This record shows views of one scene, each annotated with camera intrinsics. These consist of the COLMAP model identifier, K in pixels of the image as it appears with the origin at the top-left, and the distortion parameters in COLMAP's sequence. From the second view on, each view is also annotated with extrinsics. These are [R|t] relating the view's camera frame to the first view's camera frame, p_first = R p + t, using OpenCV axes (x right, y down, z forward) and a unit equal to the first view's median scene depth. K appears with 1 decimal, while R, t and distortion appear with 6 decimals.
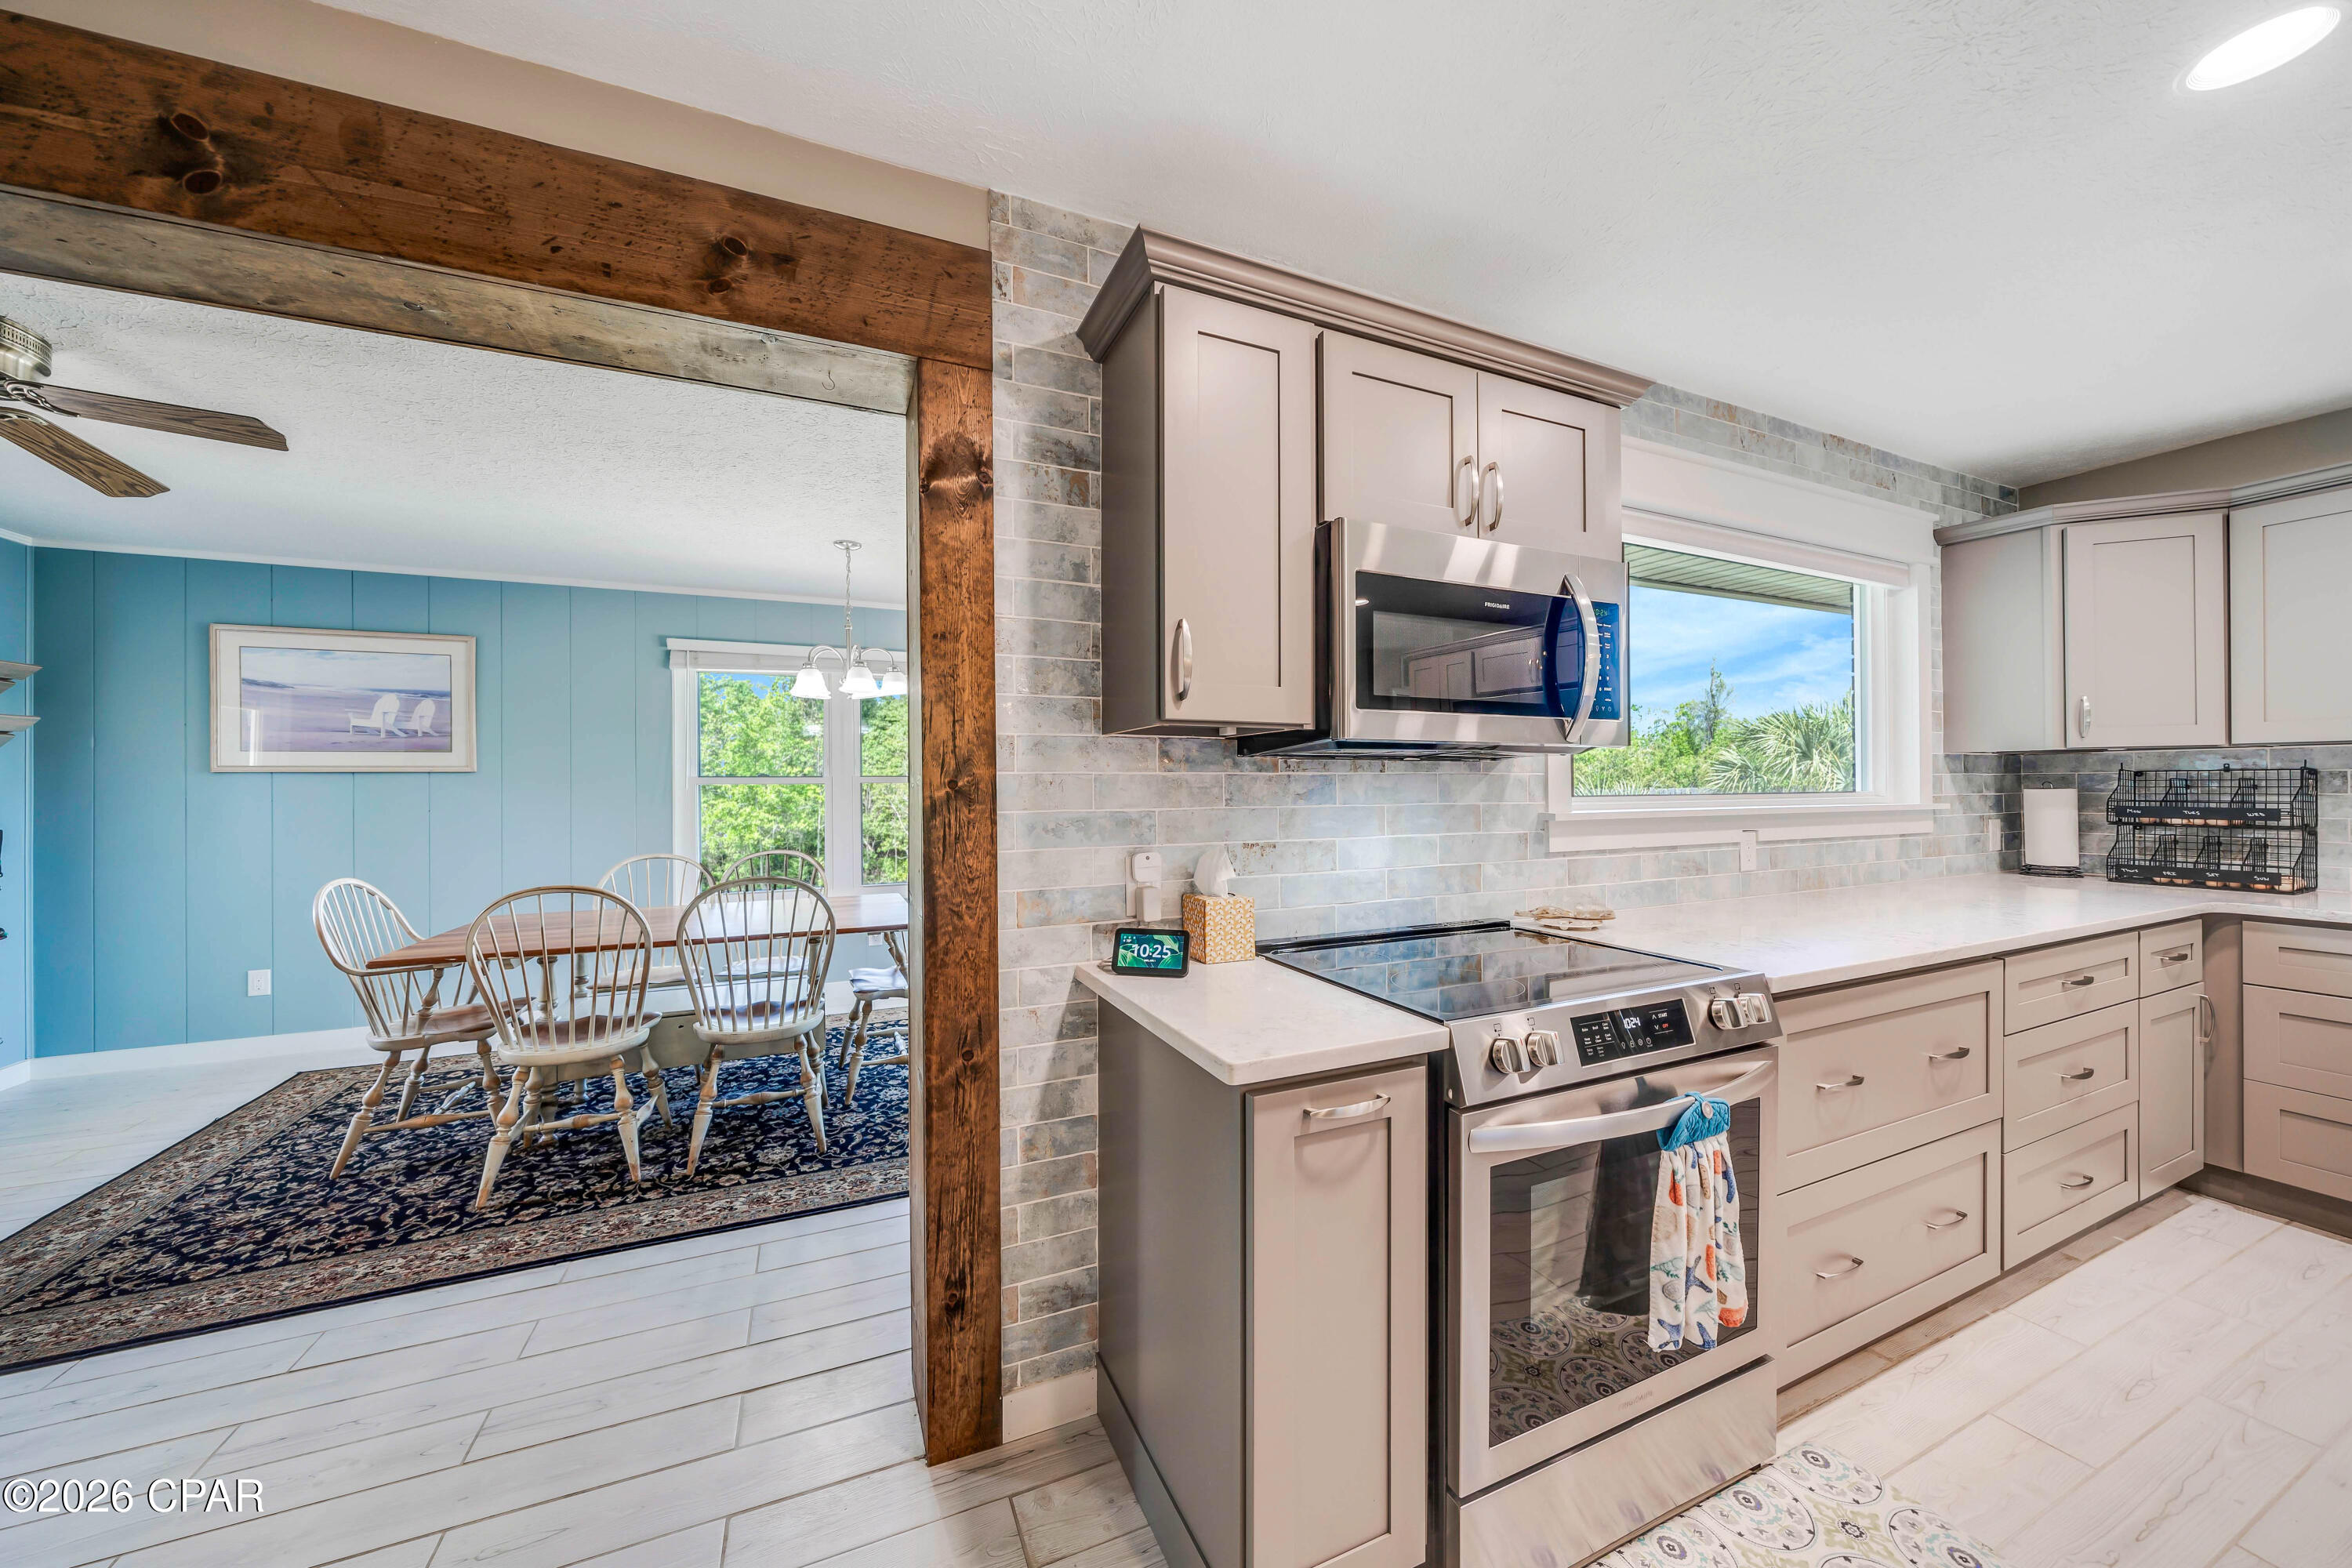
lens RADIAL K [[807.6, 0, 1163.7], [0, 807.6, 783.2], [0, 0, 1]] dist [-0.005322, -0.000023]
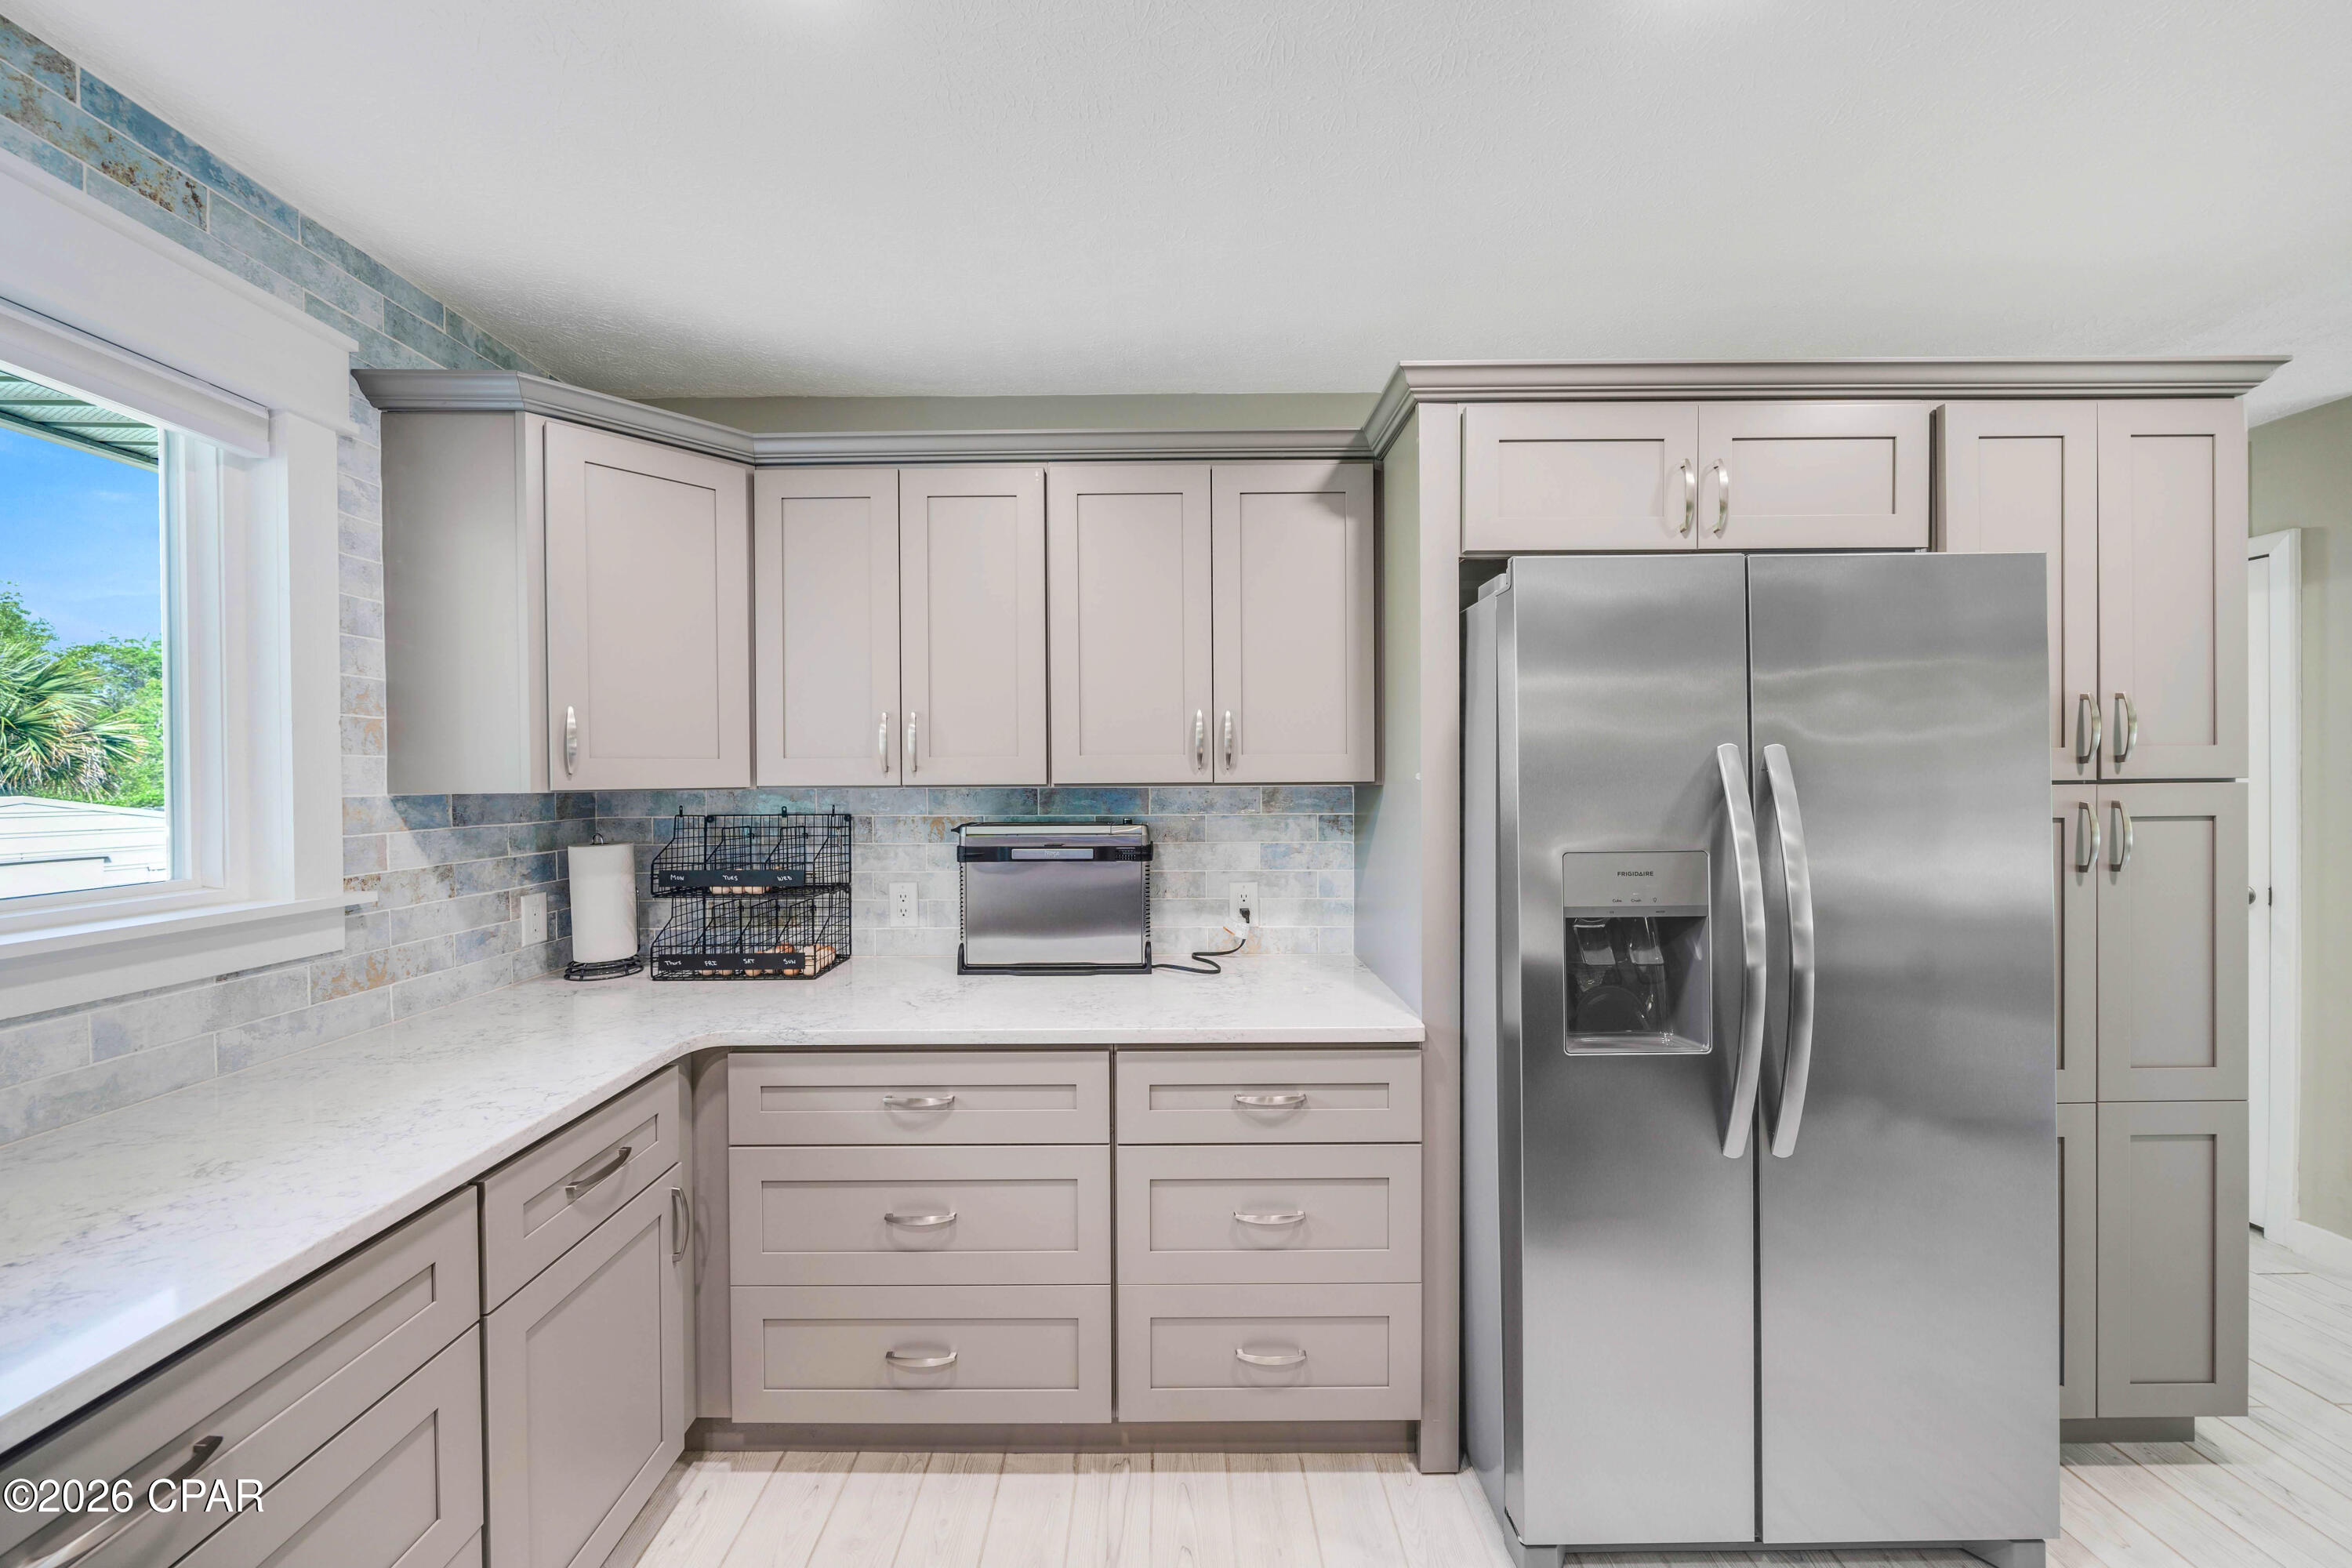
lens RADIAL K [[807.6, 0, 1163.9], [0, 807.6, 778.9], [0, 0, 1]] dist [-0.005322, -0.000023]
pose [[0.404023, 0.000510, 0.914749, 0.943211], [0.002755, 0.999995, -0.001774, -0.063071], [-0.914745, 0.003237, 0.404019, 0.416664]]
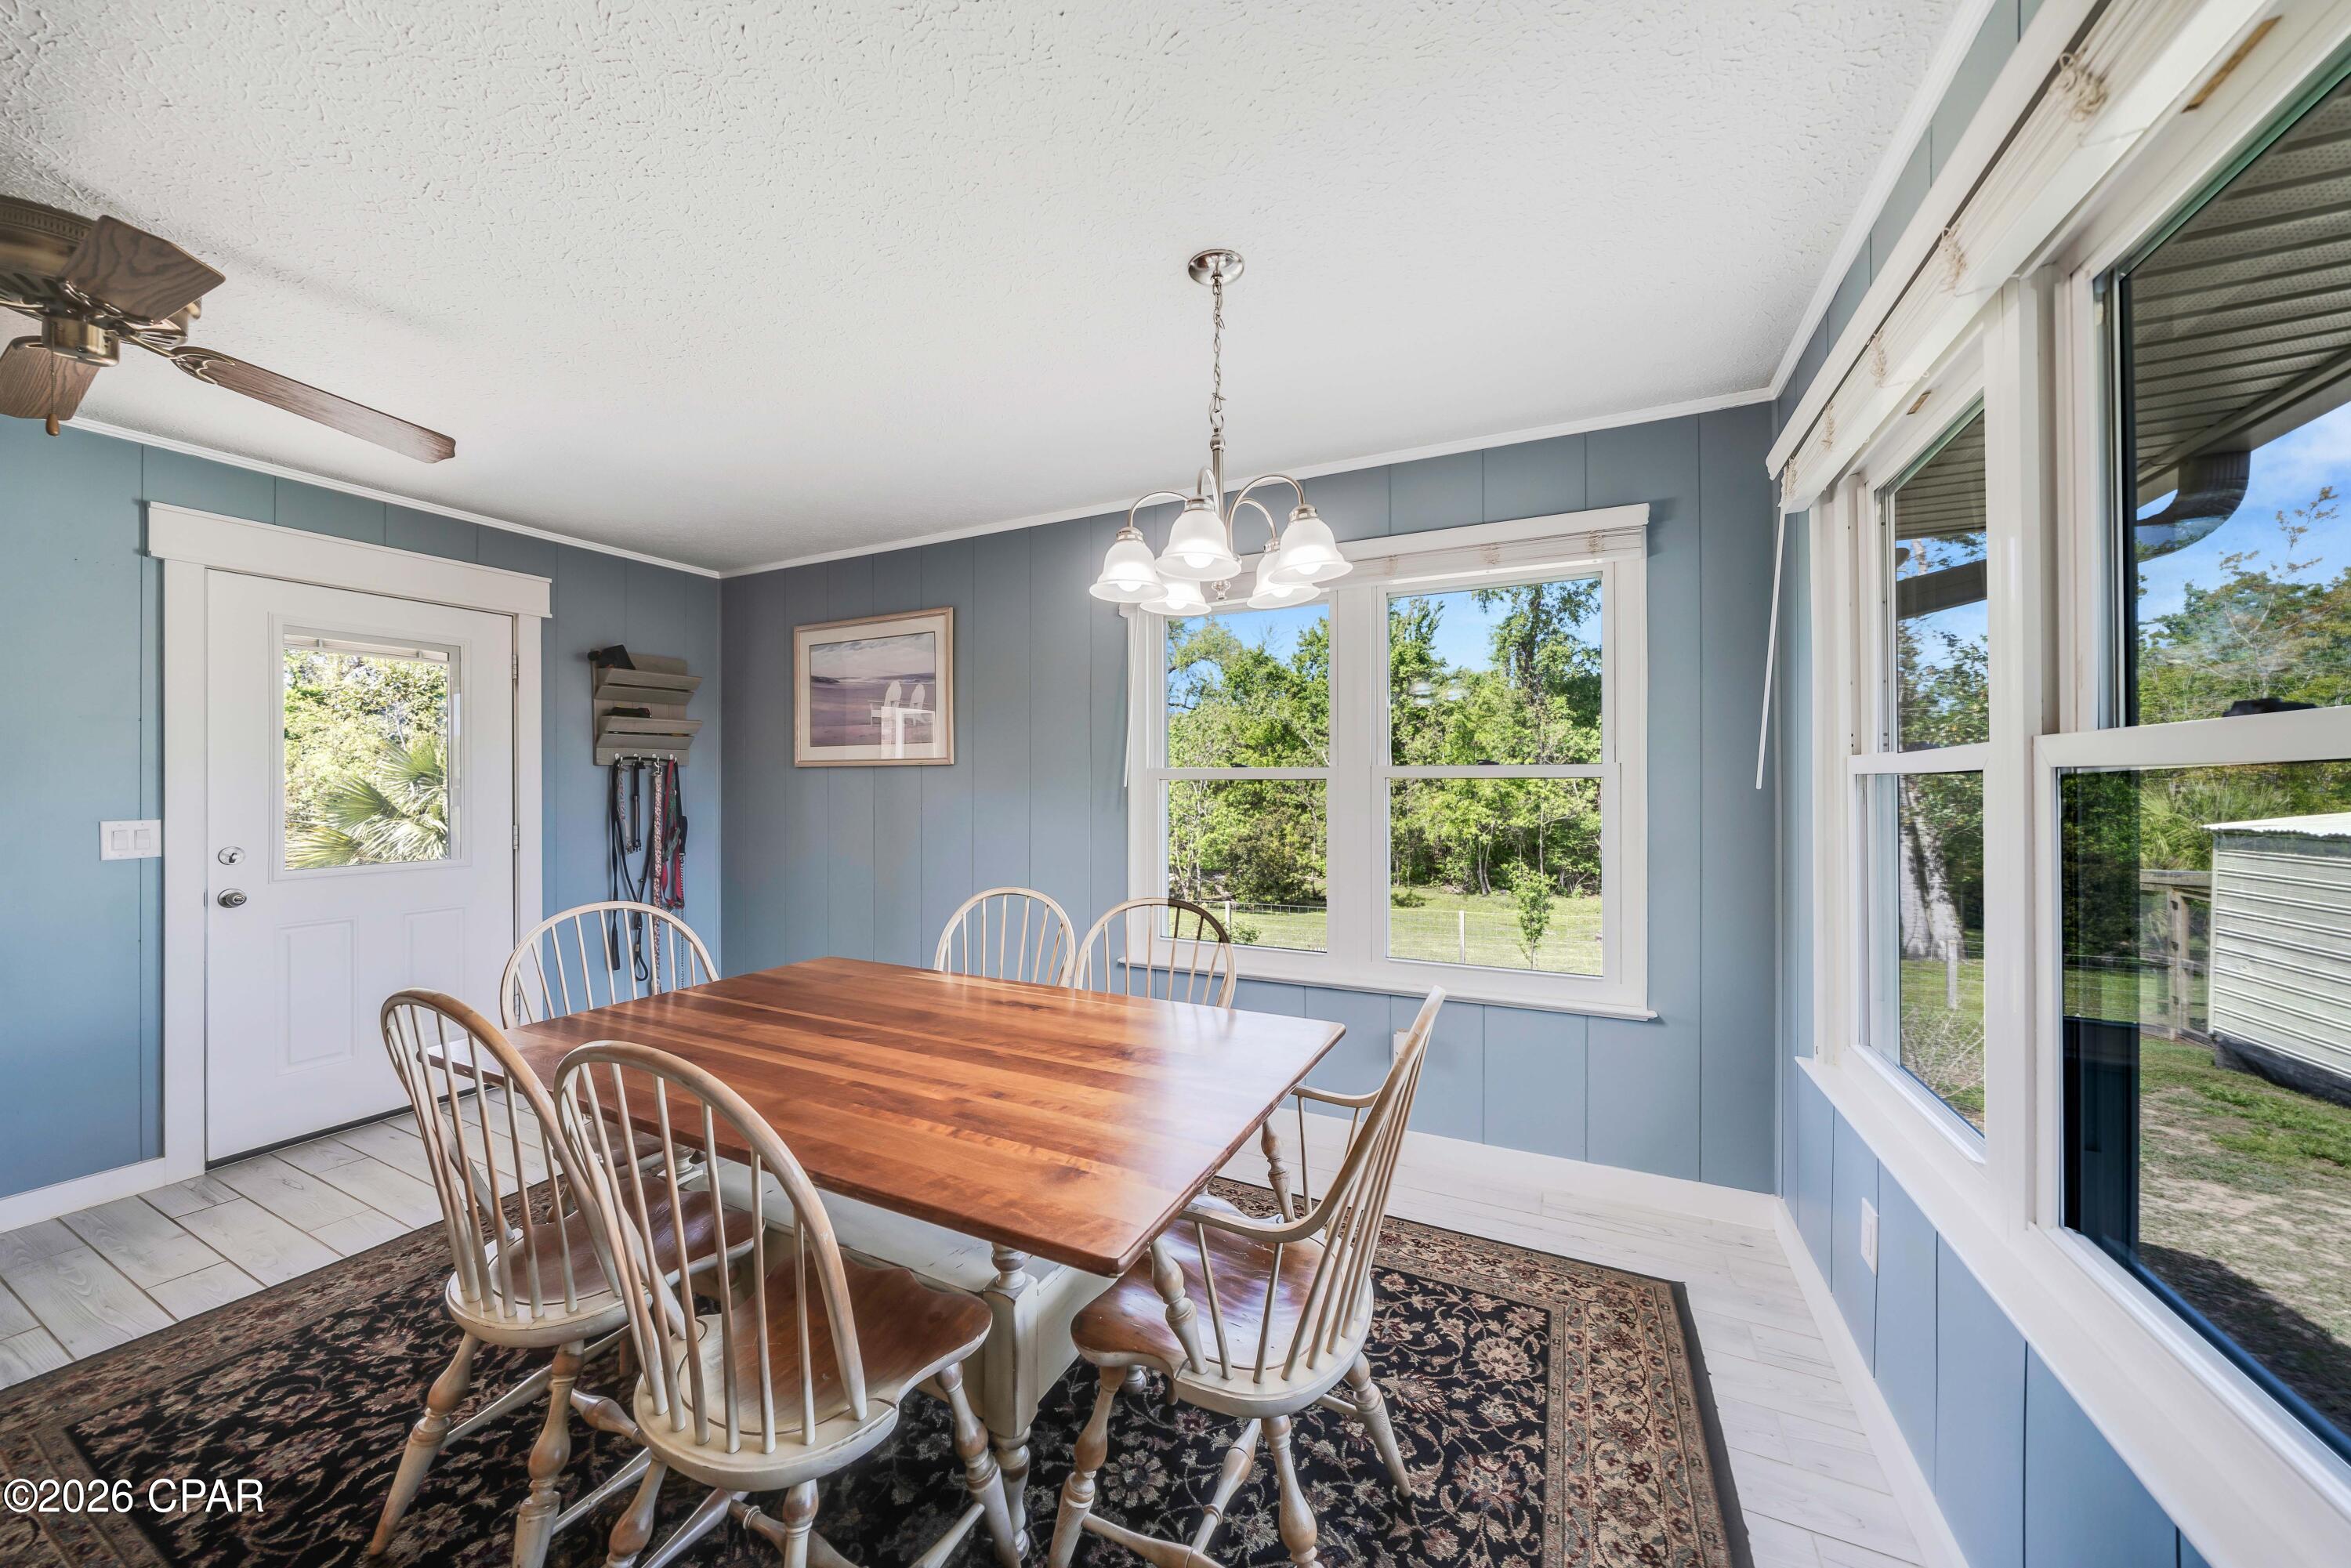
lens RADIAL K [[807.2, 0, 1159.4], [0, 807.2, 785.4], [0, 0, 1]] dist [-0.005322, -0.000023]
pose [[0.642936, 0.006045, -0.765896, -0.106427], [0.002943, 0.999942, 0.010362, 0.000349], [0.765914, -0.008916, 0.642881, 1.204676]]
